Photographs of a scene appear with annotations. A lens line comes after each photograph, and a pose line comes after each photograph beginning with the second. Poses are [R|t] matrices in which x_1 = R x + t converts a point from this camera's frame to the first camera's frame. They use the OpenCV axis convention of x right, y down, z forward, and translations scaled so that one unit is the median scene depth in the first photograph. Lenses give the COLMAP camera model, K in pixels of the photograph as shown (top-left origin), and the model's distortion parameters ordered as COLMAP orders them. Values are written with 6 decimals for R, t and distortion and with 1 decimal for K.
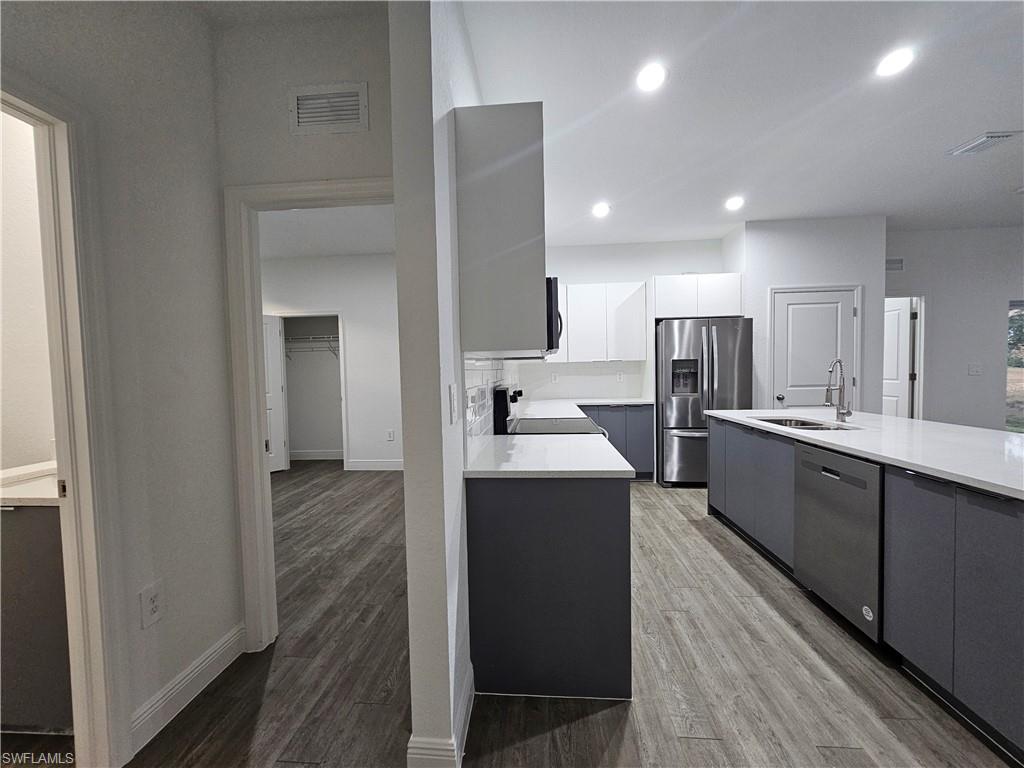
lens RADIAL K [[419.2, 0, 509.5], [0, 419.2, 388.8], [0, 0, 1]] dist [-0.009242, 0.002777]
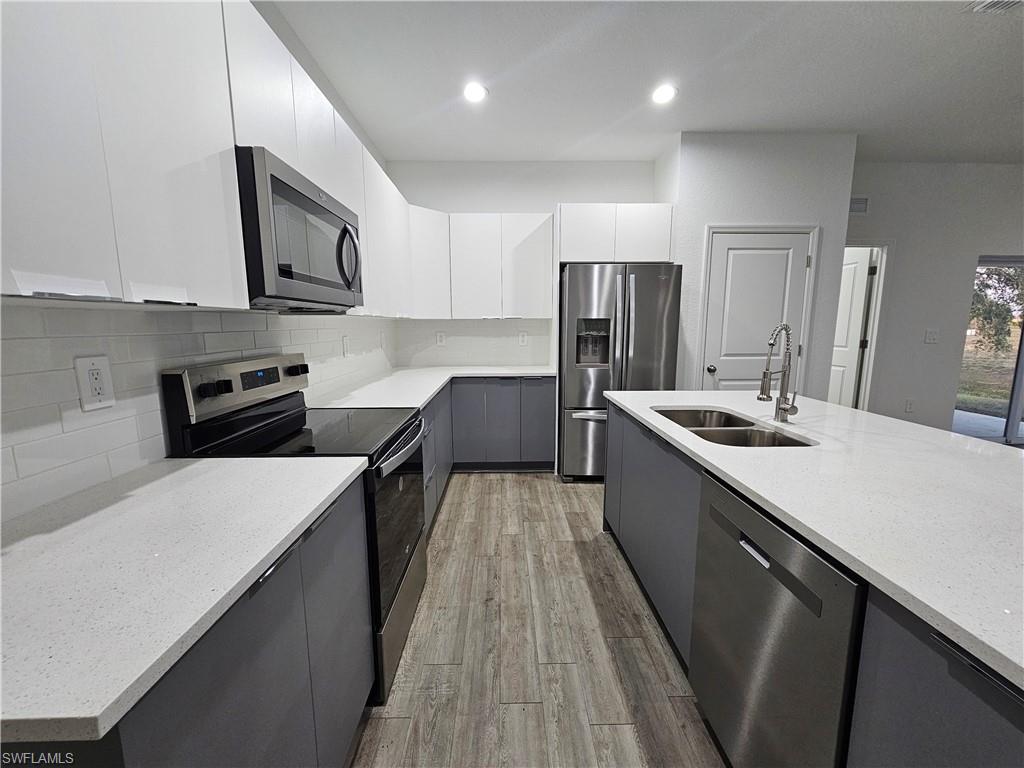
lens RADIAL K [[419.2, 0, 510.0], [0, 419.2, 388.8], [0, 0, 1]] dist [-0.009242, 0.002777]
pose [[0.995416, 0.002644, 0.095607, 0.195040], [-0.012849, 0.994254, 0.106272, -0.022468], [-0.094777, -0.107013, 0.989730, 0.250529]]
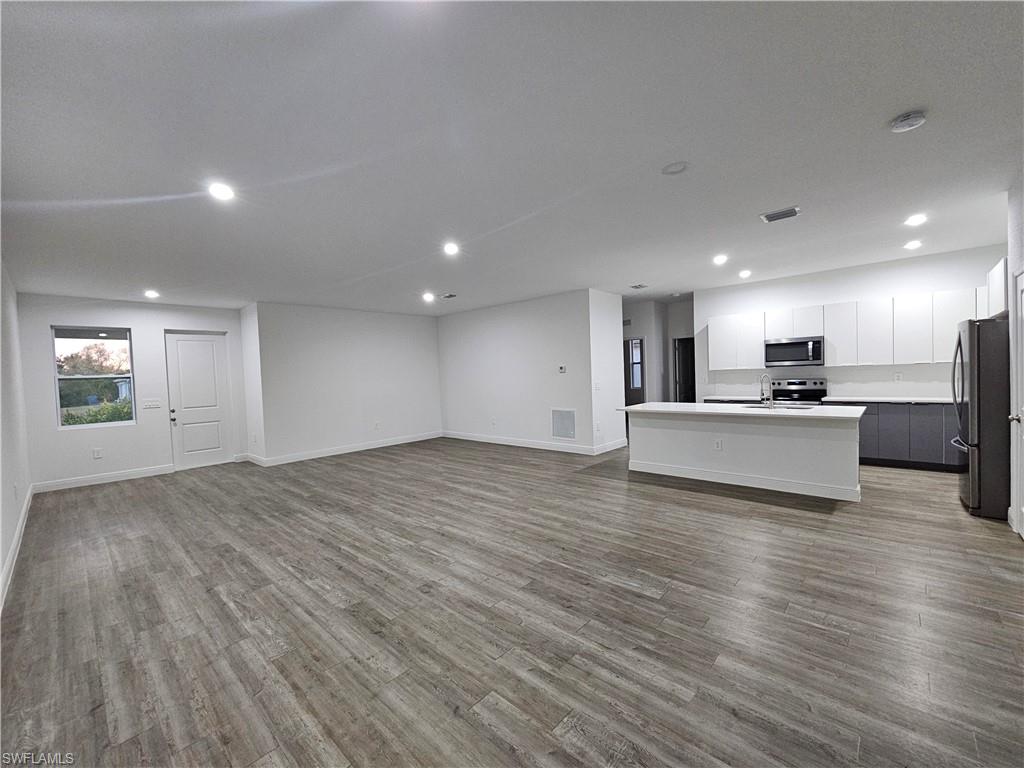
lens RADIAL K [[419.2, 0, 510.4], [0, 419.2, 386.8], [0, 0, 1]] dist [-0.009242, 0.002777]
pose [[-0.625136, 0.071429, -0.777240, 1.815612], [0.018807, 0.996893, 0.076488, -0.111223], [0.780289, 0.033198, -0.624538, 0.780003]]
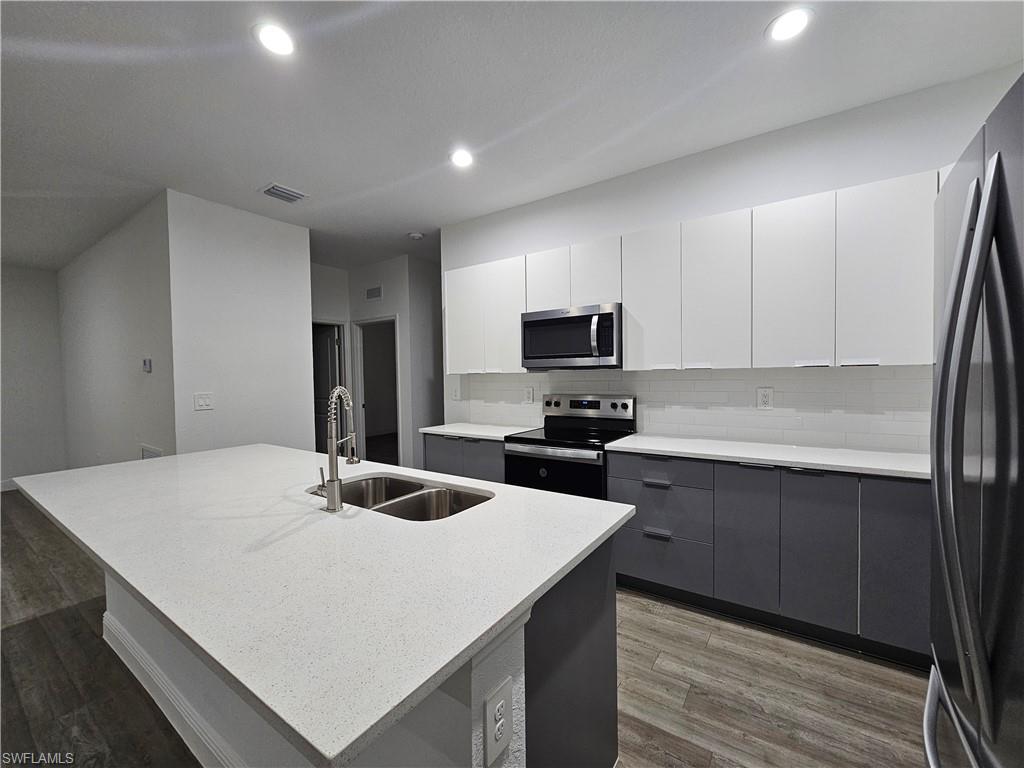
lens RADIAL K [[419.2, 0, 515.2], [0, 419.2, 385.4], [0, 0, 1]] dist [-0.009242, 0.002777]
pose [[-0.497812, 0.050851, -0.865793, 0.702153], [-0.011204, 0.997819, 0.065047, -0.069321], [0.867213, 0.042081, -0.496156, 0.903320]]
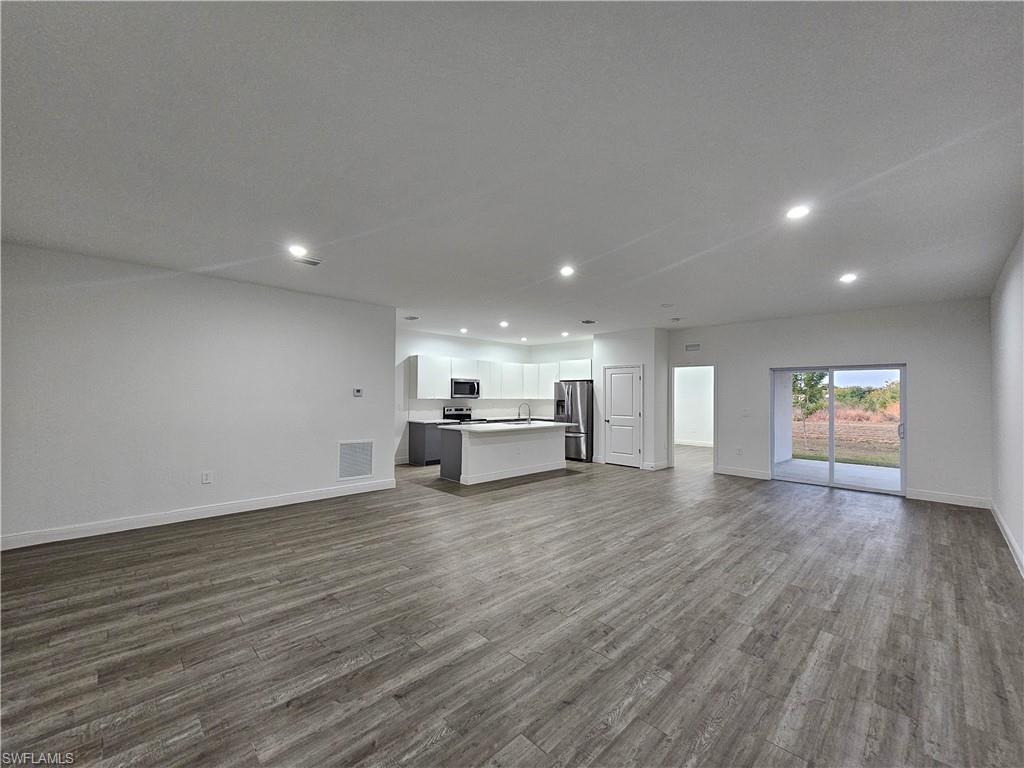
lens RADIAL K [[419.2, 0, 509.2], [0, 419.2, 388.1], [0, 0, 1]] dist [-0.009242, 0.002777]
pose [[0.744865, 0.018629, -0.666955, 1.670470], [-0.054180, 0.997998, -0.032633, -0.044676], [0.665012, 0.060443, 0.744383, -0.824637]]
